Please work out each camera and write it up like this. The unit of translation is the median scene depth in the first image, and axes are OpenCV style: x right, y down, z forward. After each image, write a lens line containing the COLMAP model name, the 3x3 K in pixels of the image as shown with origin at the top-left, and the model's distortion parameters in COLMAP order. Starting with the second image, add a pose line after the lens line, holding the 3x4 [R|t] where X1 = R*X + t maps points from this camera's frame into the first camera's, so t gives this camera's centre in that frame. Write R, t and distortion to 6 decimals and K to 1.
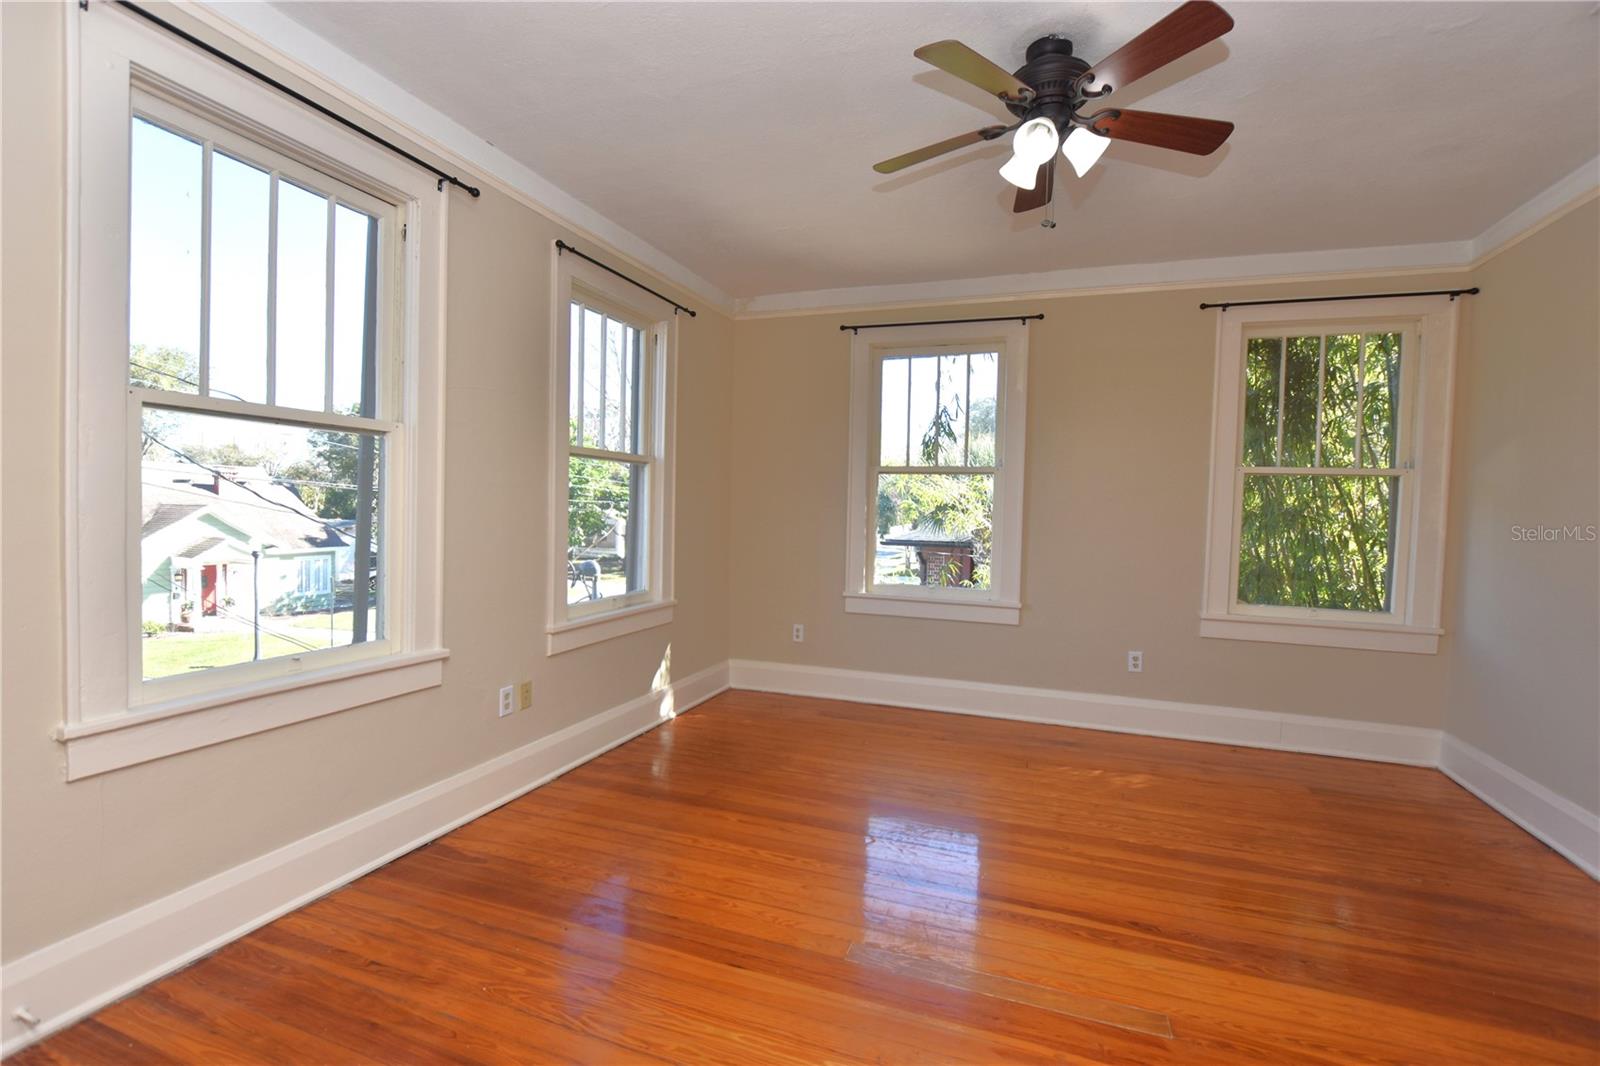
lens RADIAL K [[714.9, 0, 793.1], [0, 714.9, 535.8], [0, 0, 1]] dist [-0.030529, 0.003966]
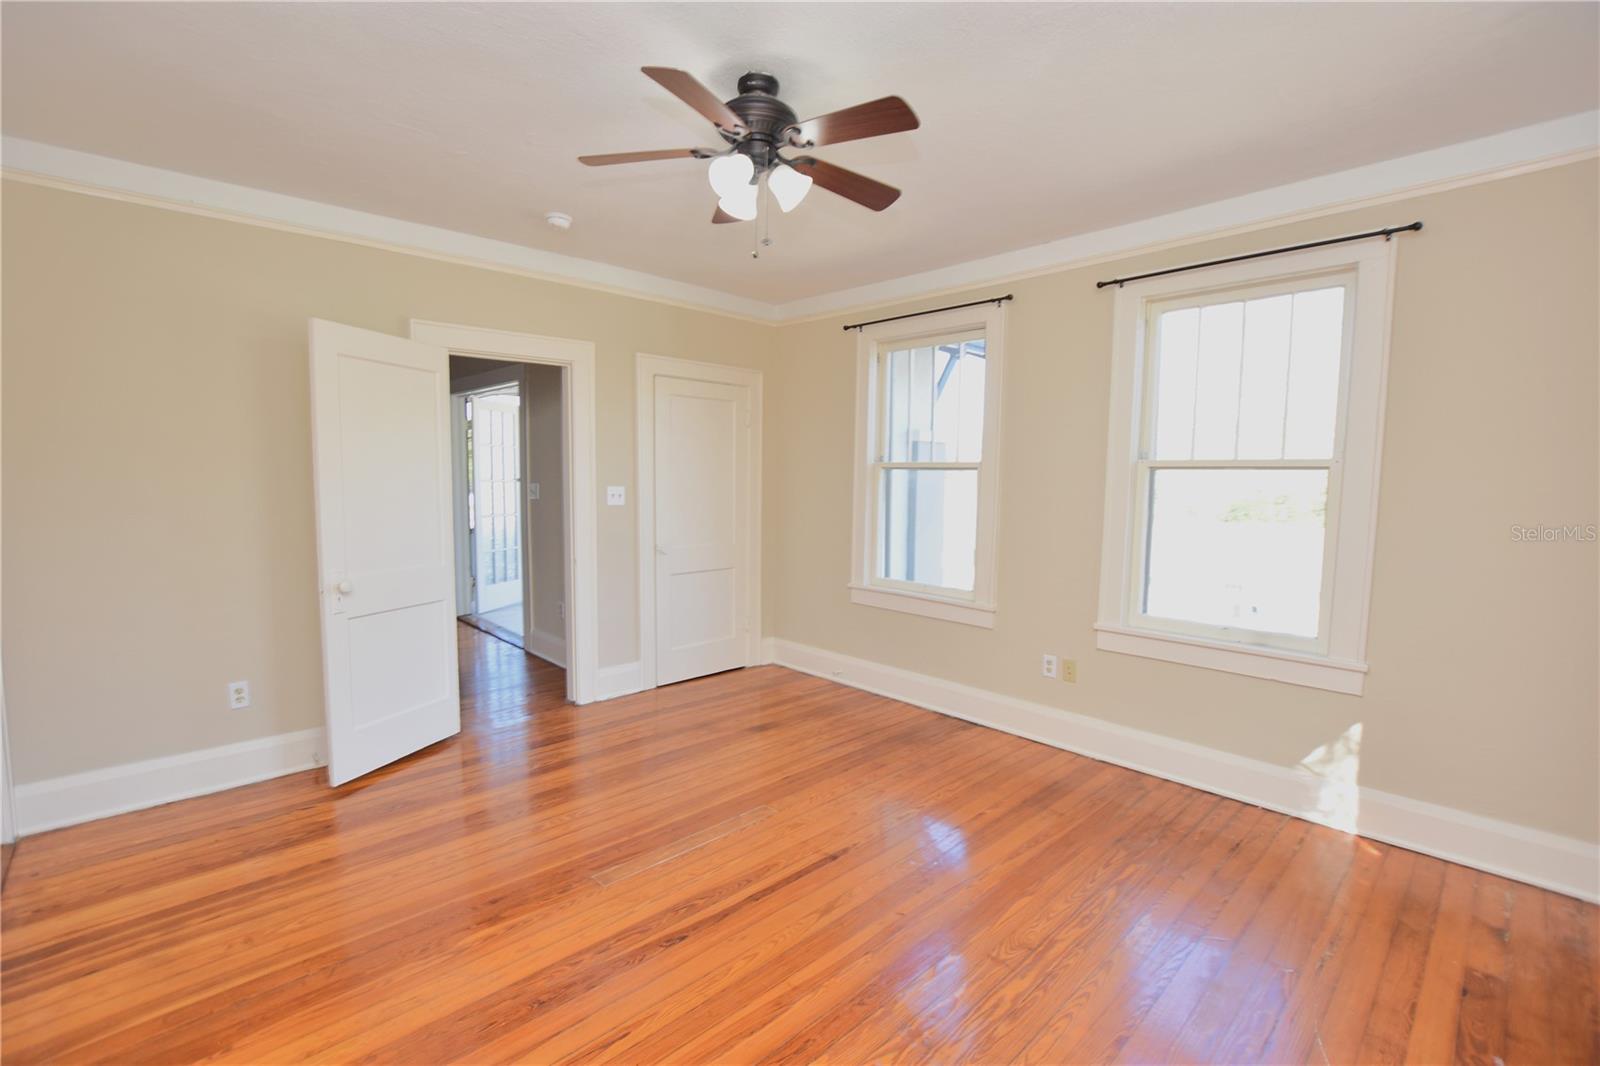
lens RADIAL K [[714.9, 0, 793.1], [0, 714.9, 535.8], [0, 0, 1]] dist [-0.030529, 0.003966]
pose [[-0.437474, 0.046904, -0.898007, 1.183697], [-0.056425, 0.995239, 0.079470, -0.100009], [0.897459, 0.085436, -0.432745, 1.397315]]
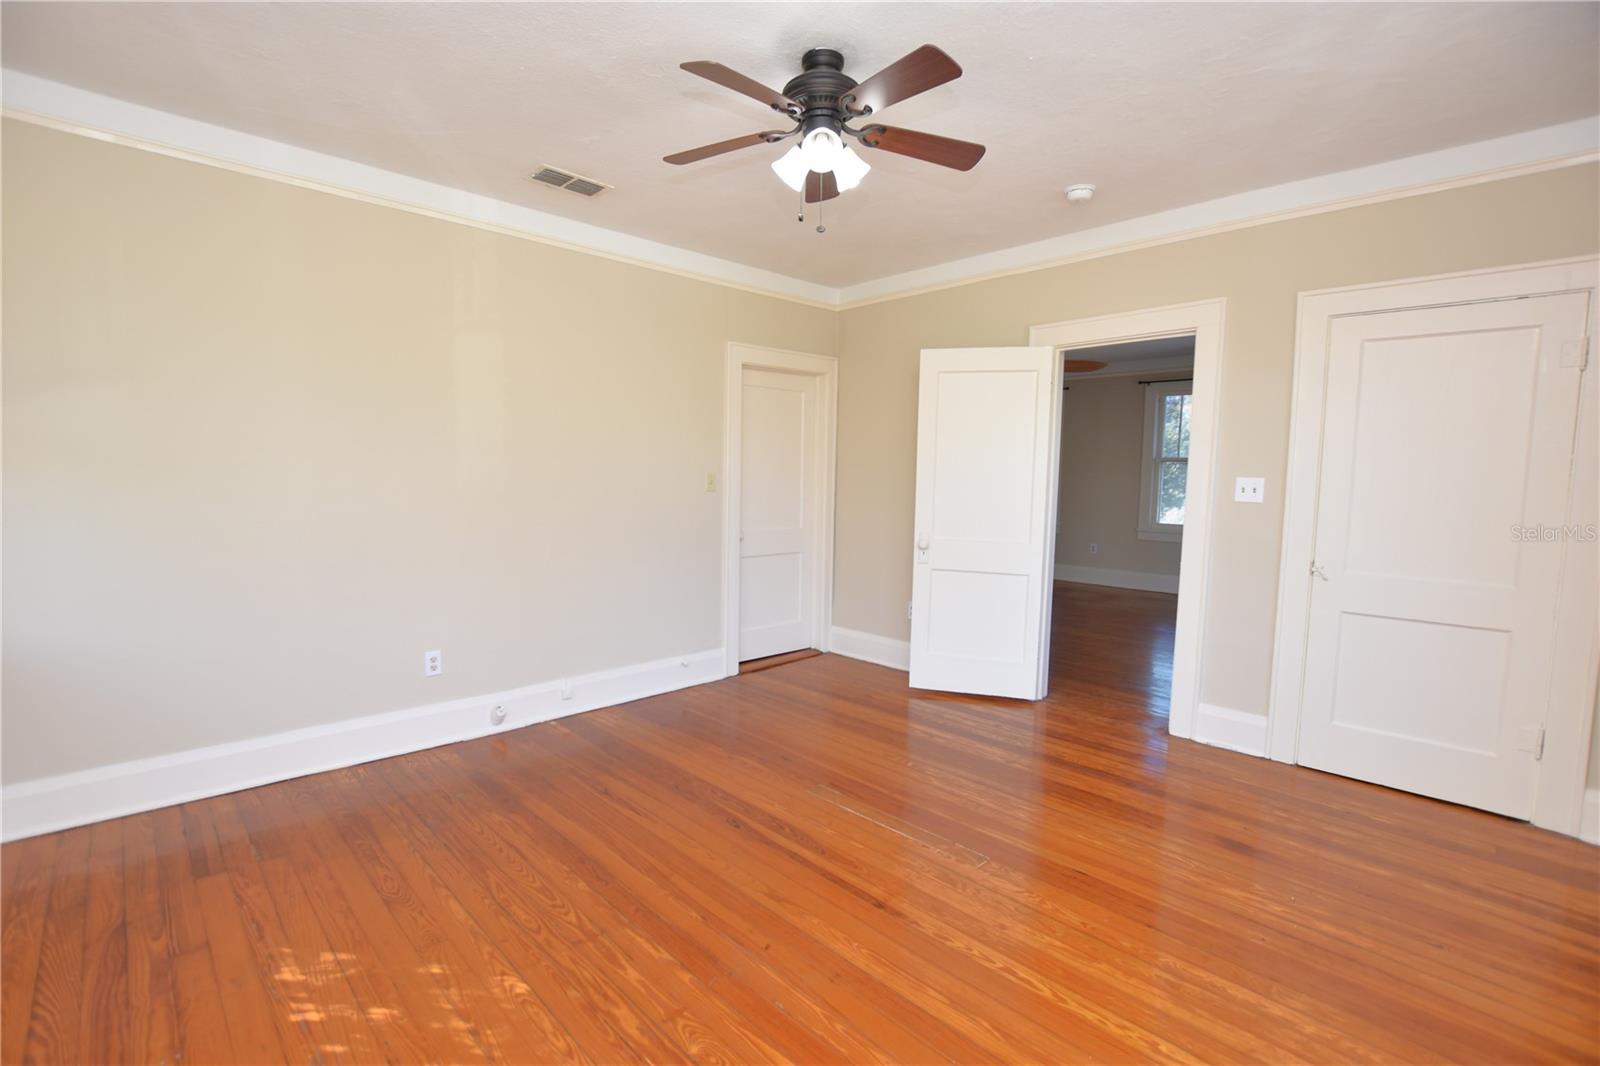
lens RADIAL K [[714.9, 0, 793.1], [0, 714.9, 535.8], [0, 0, 1]] dist [-0.030529, 0.003966]
pose [[-0.900652, -0.074404, 0.428124, -0.090778], [-0.017501, 0.990644, 0.135348, -0.114232], [-0.434189, 0.114408, -0.893527, 1.839958]]
